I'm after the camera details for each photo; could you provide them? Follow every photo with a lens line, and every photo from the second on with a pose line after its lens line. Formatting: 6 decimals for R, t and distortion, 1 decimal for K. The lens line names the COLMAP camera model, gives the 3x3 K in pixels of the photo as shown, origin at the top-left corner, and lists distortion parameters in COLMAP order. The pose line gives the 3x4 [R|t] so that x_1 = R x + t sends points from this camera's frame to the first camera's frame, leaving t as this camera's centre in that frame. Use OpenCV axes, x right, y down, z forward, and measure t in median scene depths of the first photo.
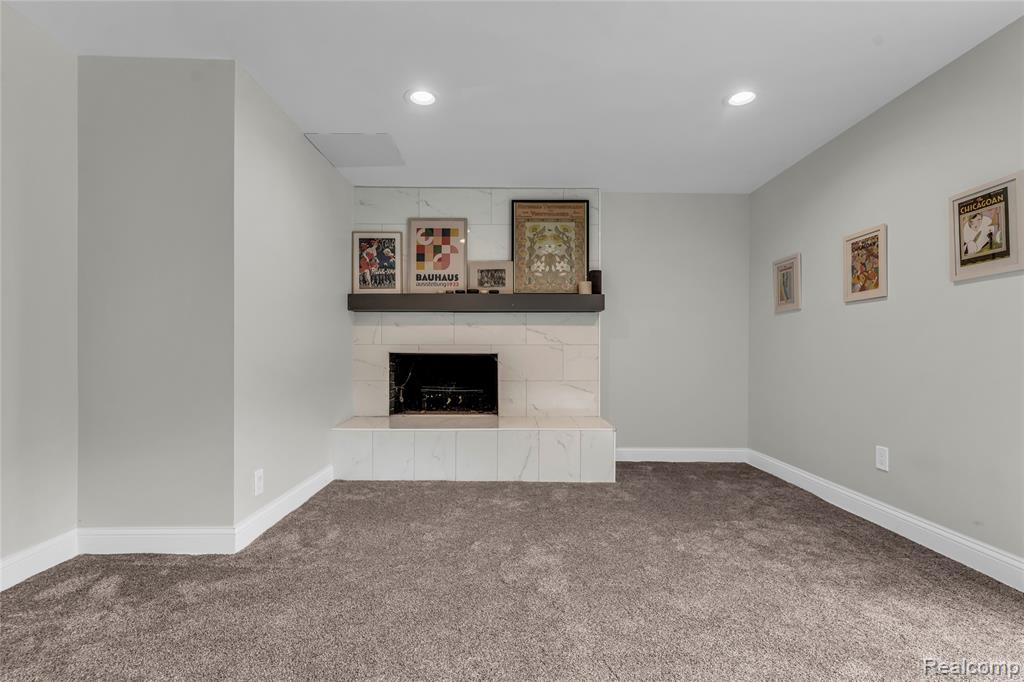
lens RADIAL K [[465.5, 0, 512.4], [0, 465.5, 351.0], [0, 0, 1]] dist [-0.008771, -0.000524]
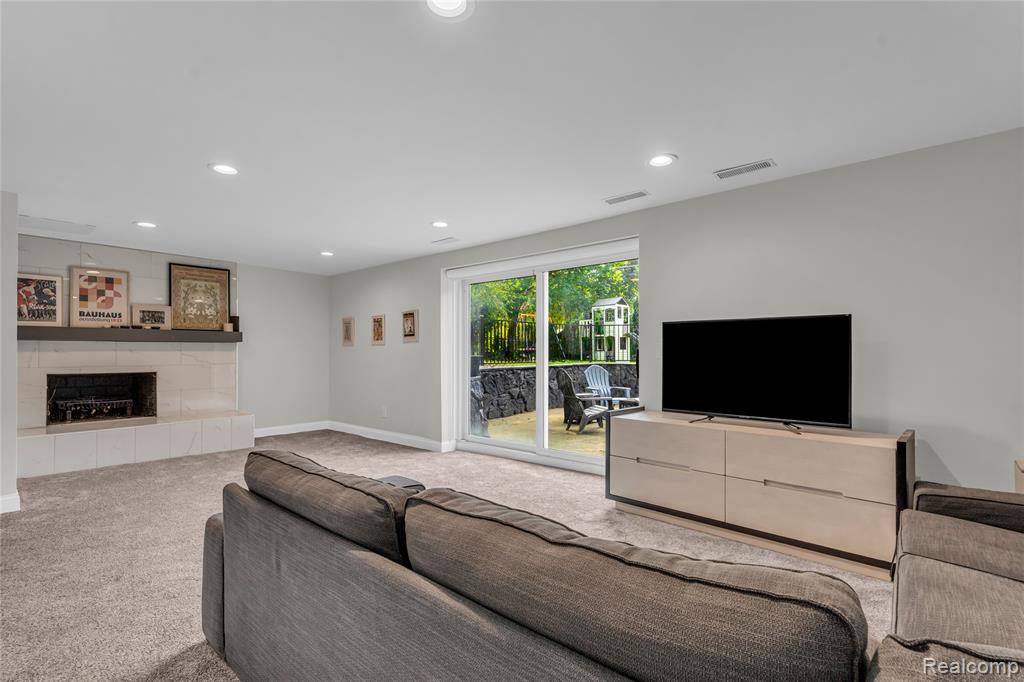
lens RADIAL K [[465.5, 0, 509.4], [0, 465.5, 349.0], [0, 0, 1]] dist [-0.008771, -0.000524]
pose [[0.659203, 0.000710, 0.751965, -0.378882], [0.004502, 0.999978, -0.004890, -0.050845], [-0.751951, 0.006609, 0.659185, -0.702835]]
